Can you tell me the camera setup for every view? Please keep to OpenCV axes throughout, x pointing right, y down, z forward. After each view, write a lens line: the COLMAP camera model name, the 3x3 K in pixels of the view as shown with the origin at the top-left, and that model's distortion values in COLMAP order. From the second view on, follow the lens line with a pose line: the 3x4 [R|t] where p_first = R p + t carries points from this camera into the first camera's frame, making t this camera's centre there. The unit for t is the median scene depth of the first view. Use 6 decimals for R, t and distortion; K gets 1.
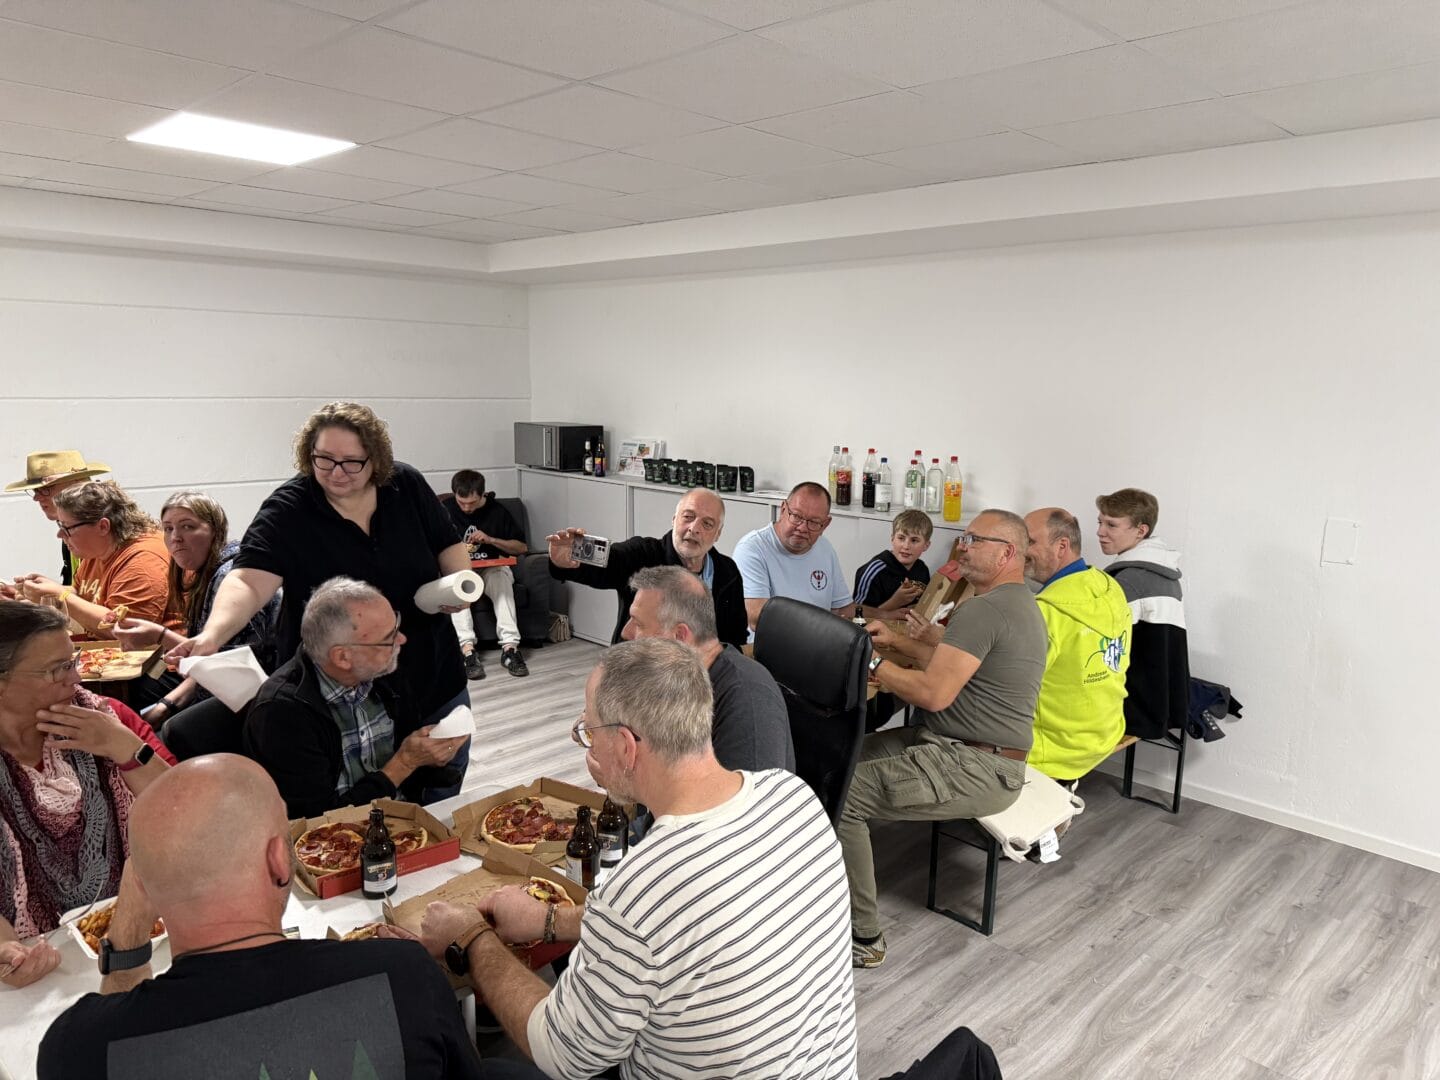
lens RADIAL K [[1033.1, 0, 717.2], [0, 1033.1, 539.5], [0, 0, 1]] dist [0.031434, -0.045441]
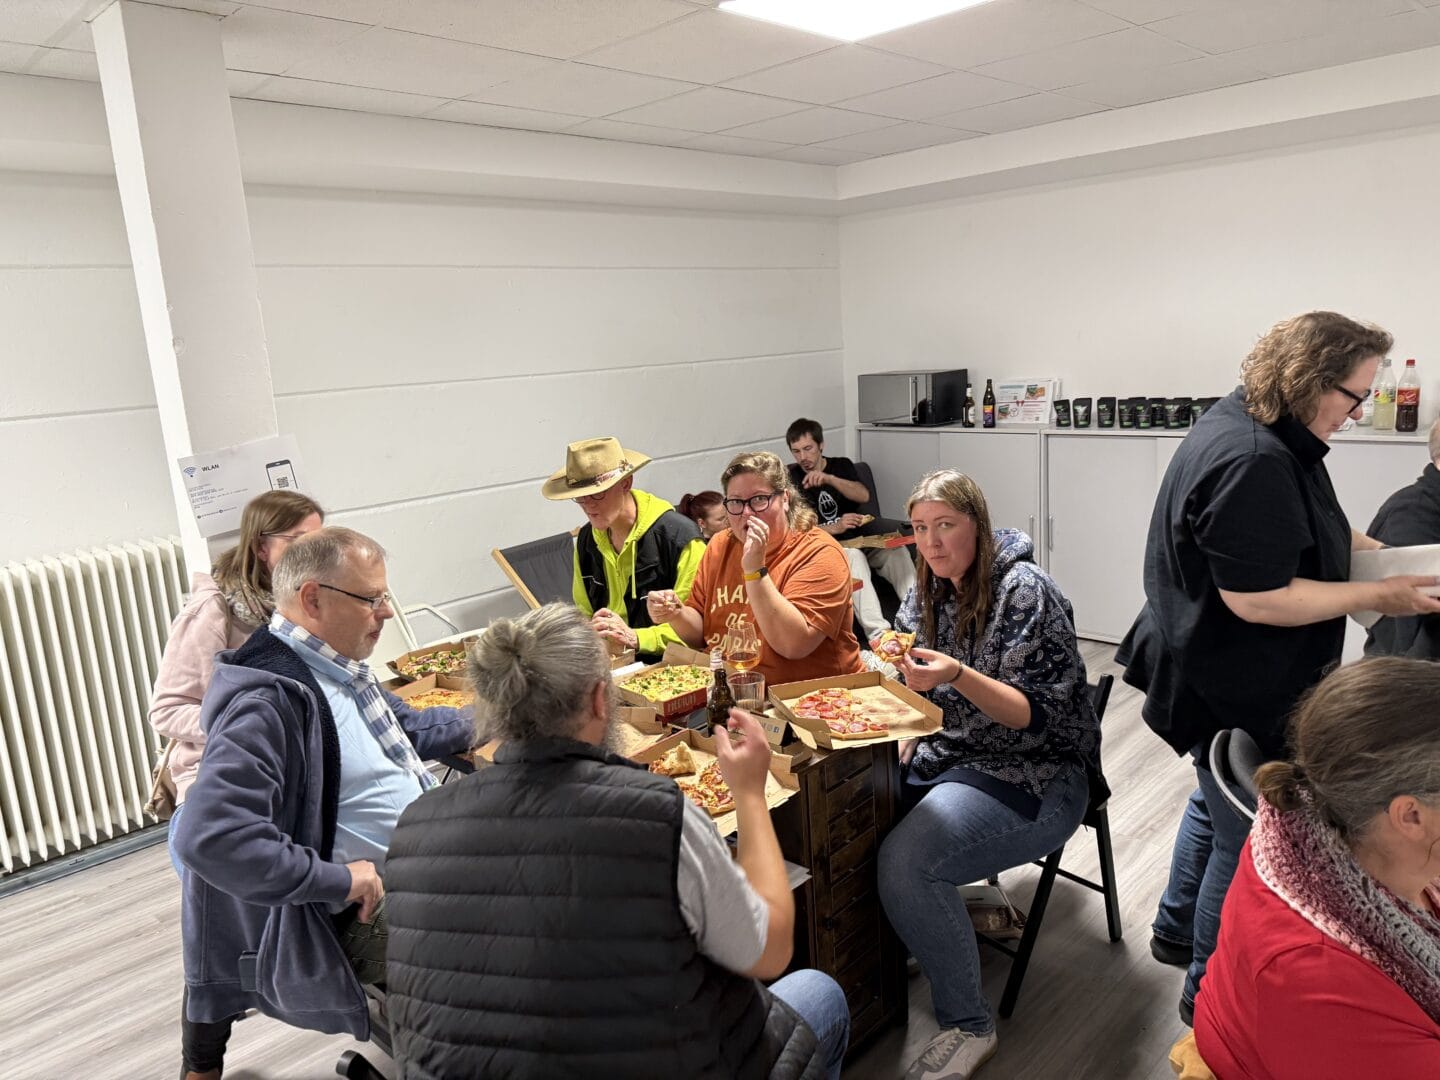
lens RADIAL K [[1033.1, 0, 717.2], [0, 1033.1, 539.5], [0, 0, 1]] dist [0.031434, -0.045441]
pose [[0.996186, -0.087259, -0.000181, -0.355595], [0.087196, 0.995386, 0.040038, -0.022828], [-0.003314, -0.039901, 0.999198, 0.142938]]
